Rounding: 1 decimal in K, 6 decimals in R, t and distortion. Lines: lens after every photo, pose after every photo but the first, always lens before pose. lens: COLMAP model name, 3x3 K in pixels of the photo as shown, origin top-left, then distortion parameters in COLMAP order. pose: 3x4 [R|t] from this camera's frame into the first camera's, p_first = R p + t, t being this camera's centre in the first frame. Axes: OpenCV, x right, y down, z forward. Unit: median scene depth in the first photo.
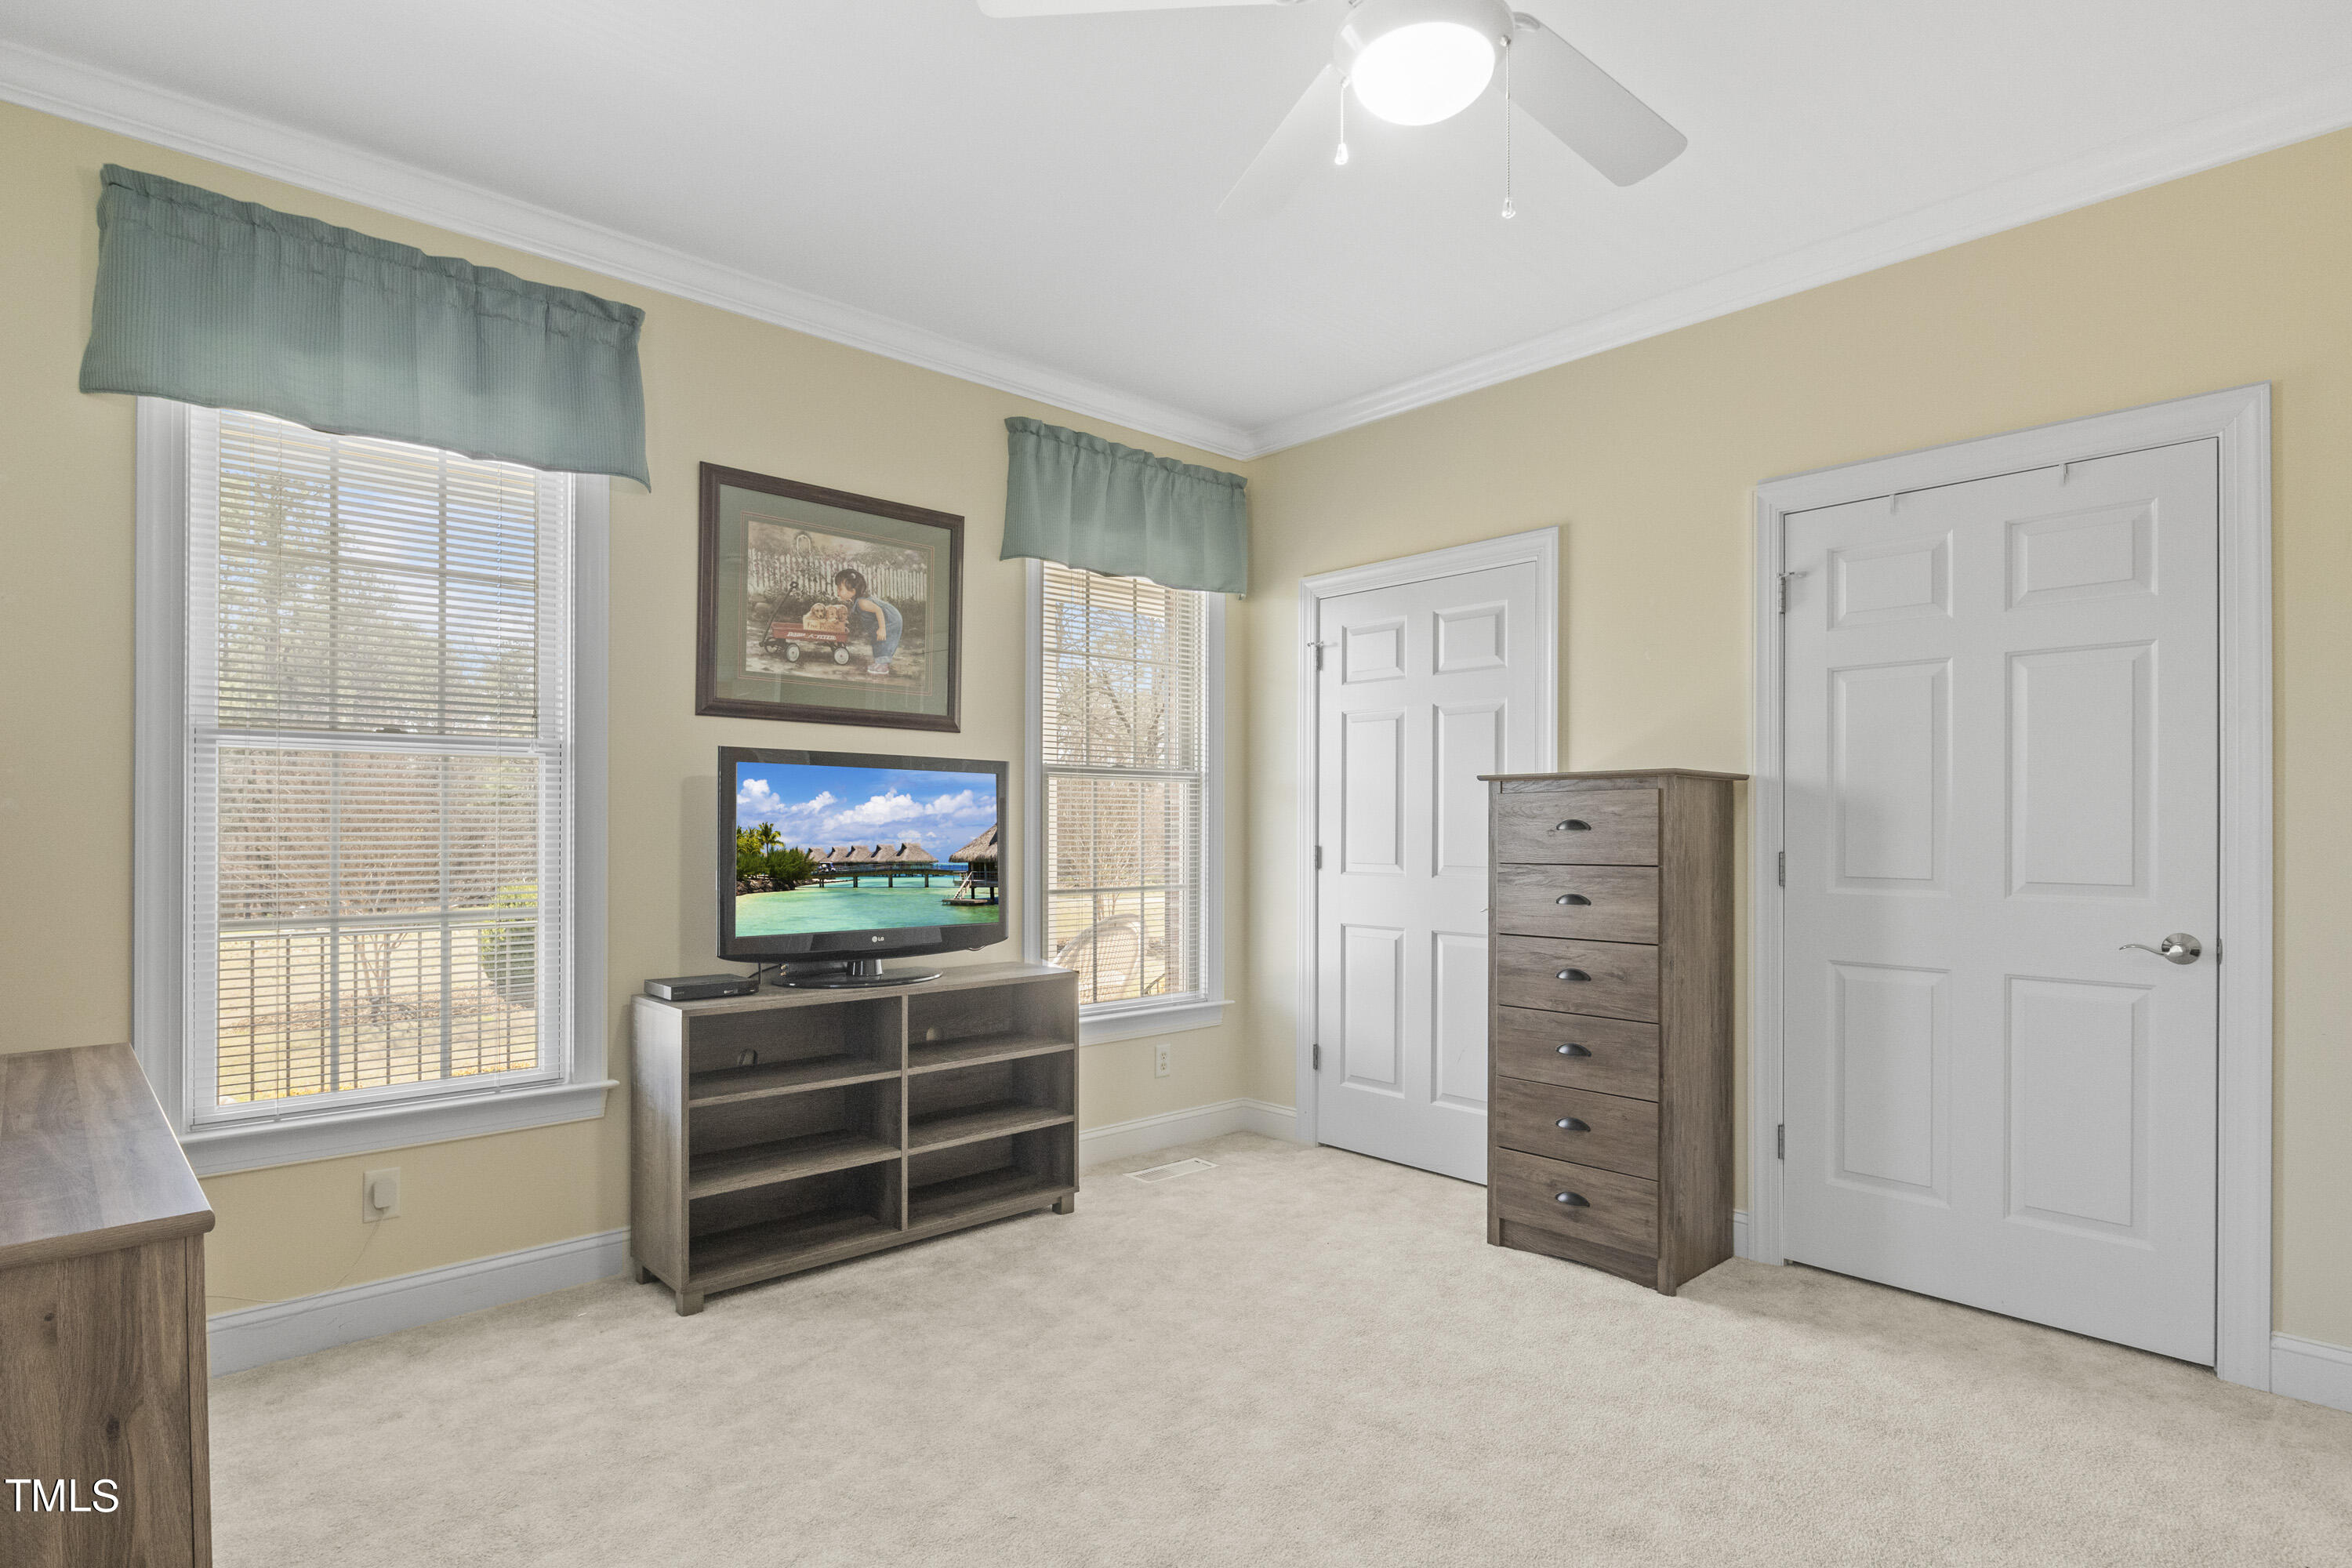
lens RADIAL K [[1191.5, 0, 1181.6], [0, 1191.5, 794.5], [0, 0, 1]] dist [-0.006314, 0.001041]
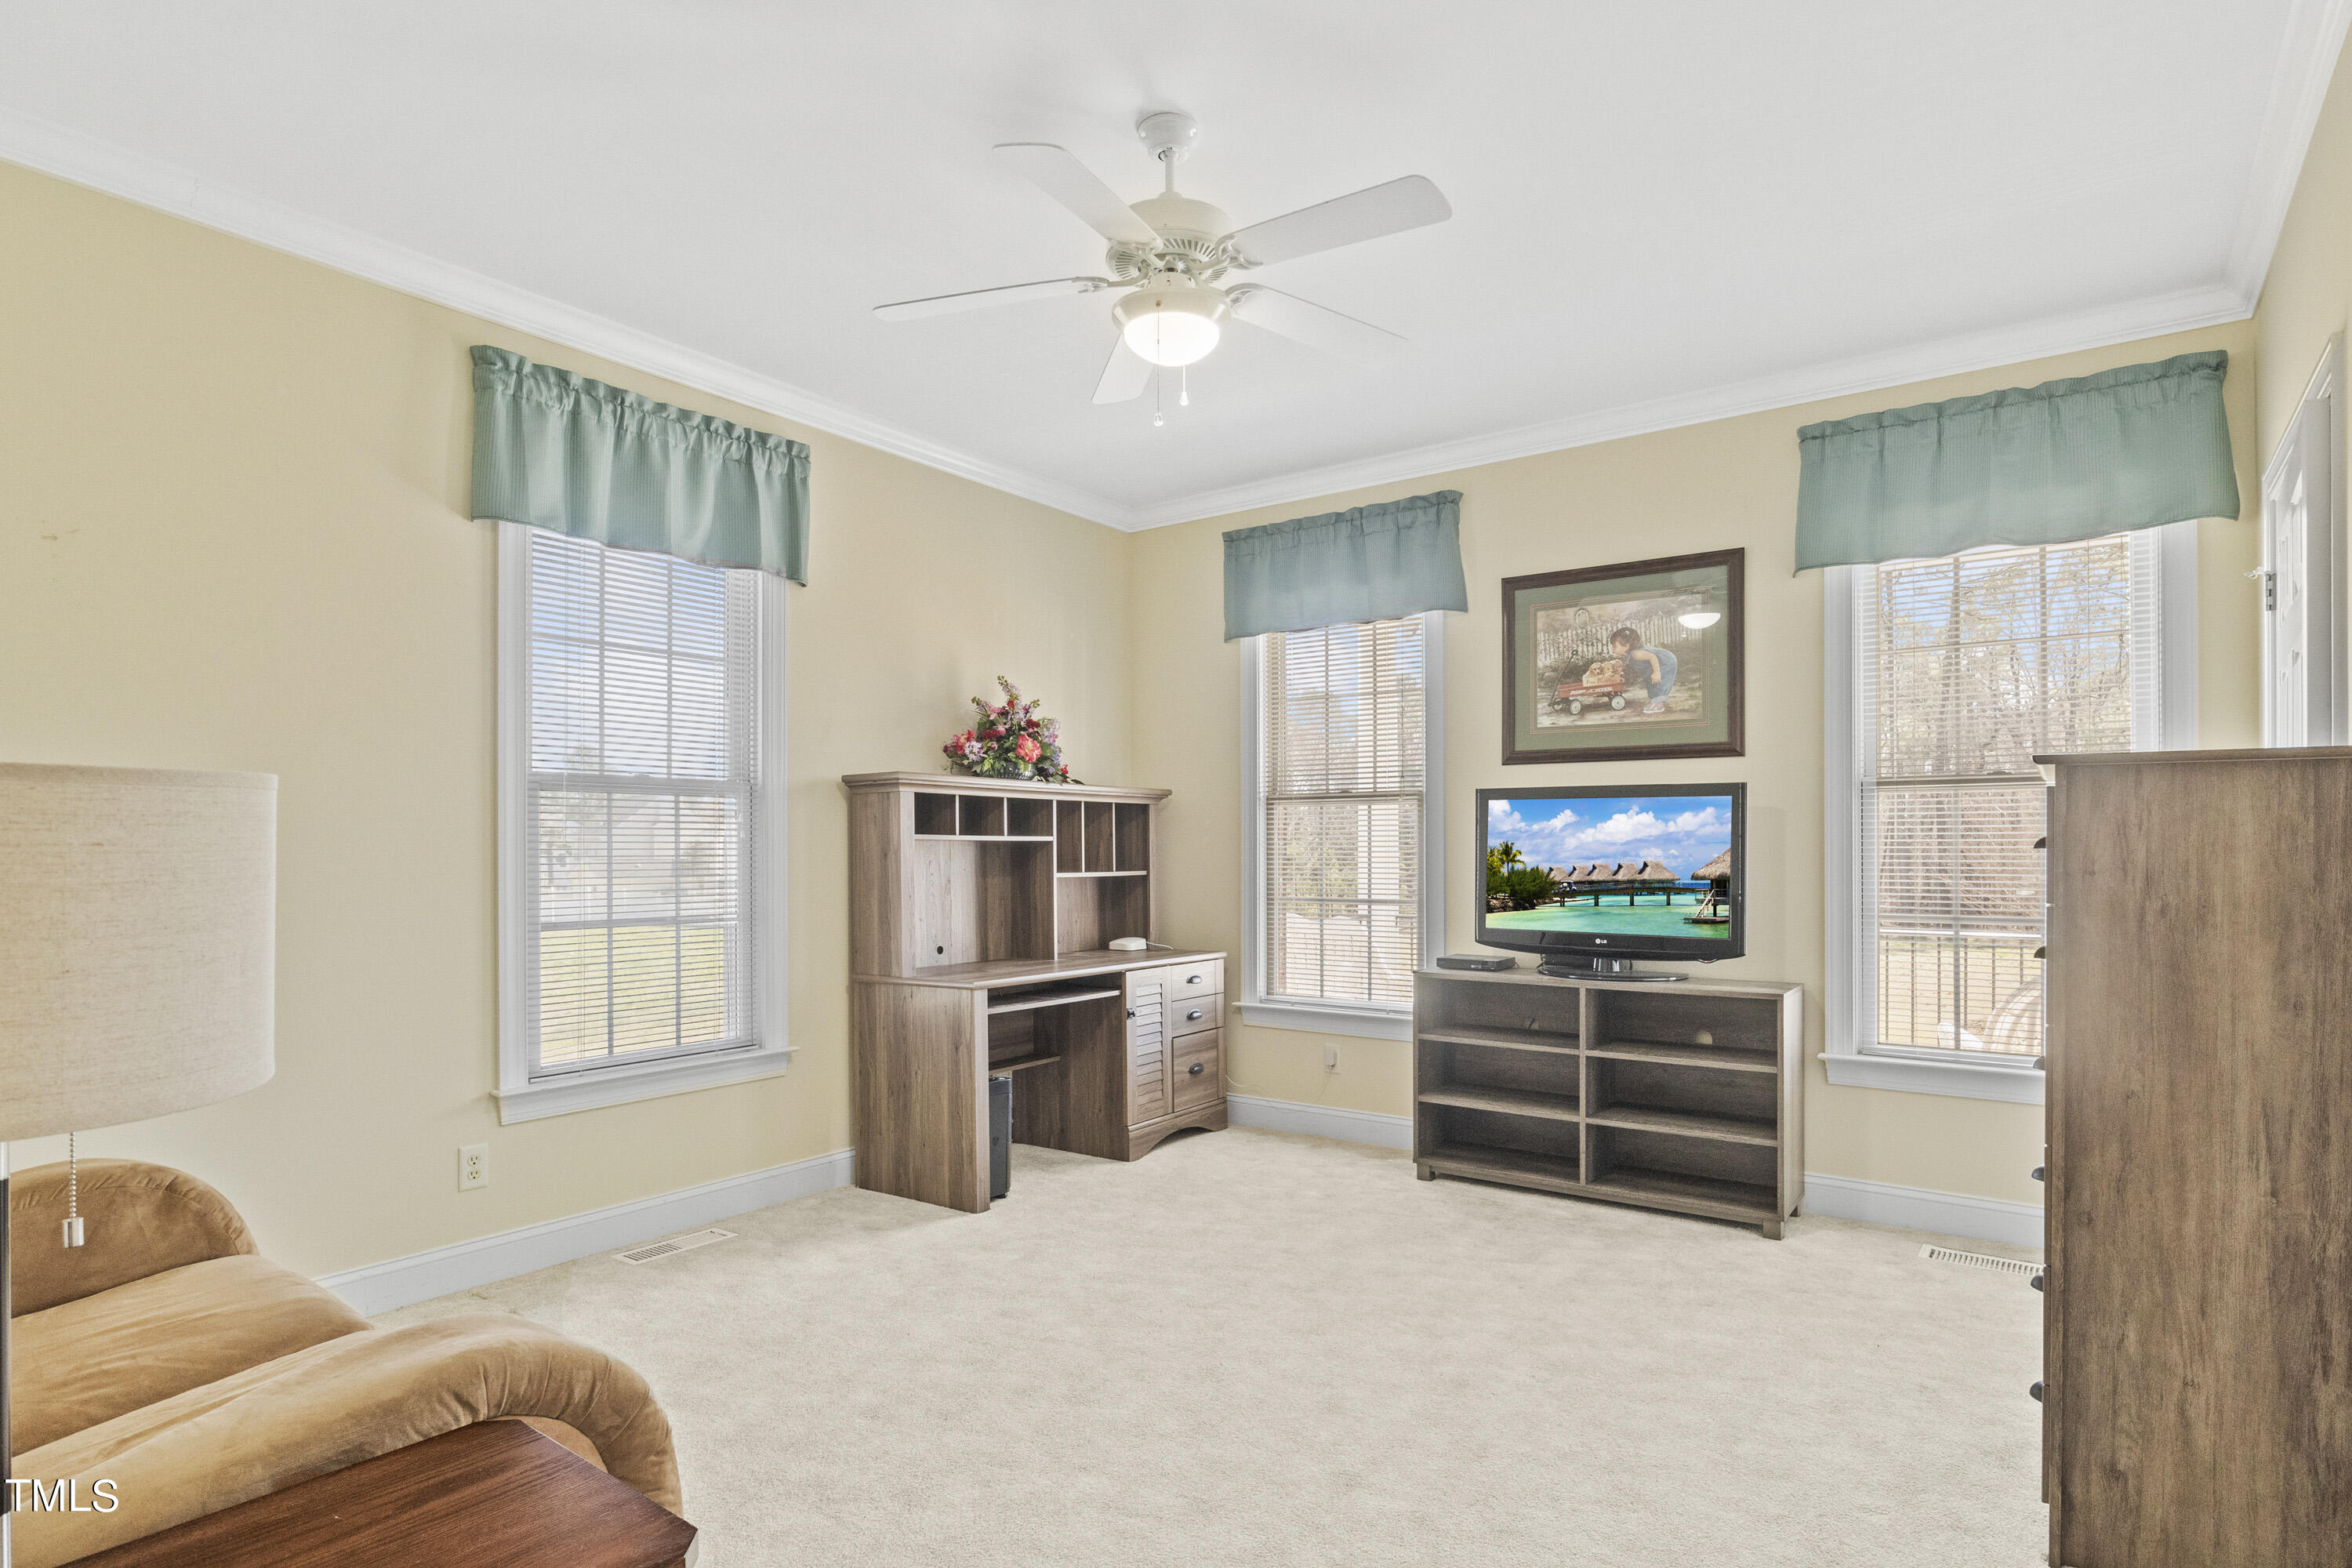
lens RADIAL K [[1191.5, 0, 1181.6], [0, 1191.5, 794.5], [0, 0, 1]] dist [-0.006314, 0.001041]
pose [[0.215654, -0.041657, -0.975581, 0.792204], [0.029876, 0.998903, -0.036049, 0.004711], [0.976013, -0.021372, 0.216662, 0.325516]]
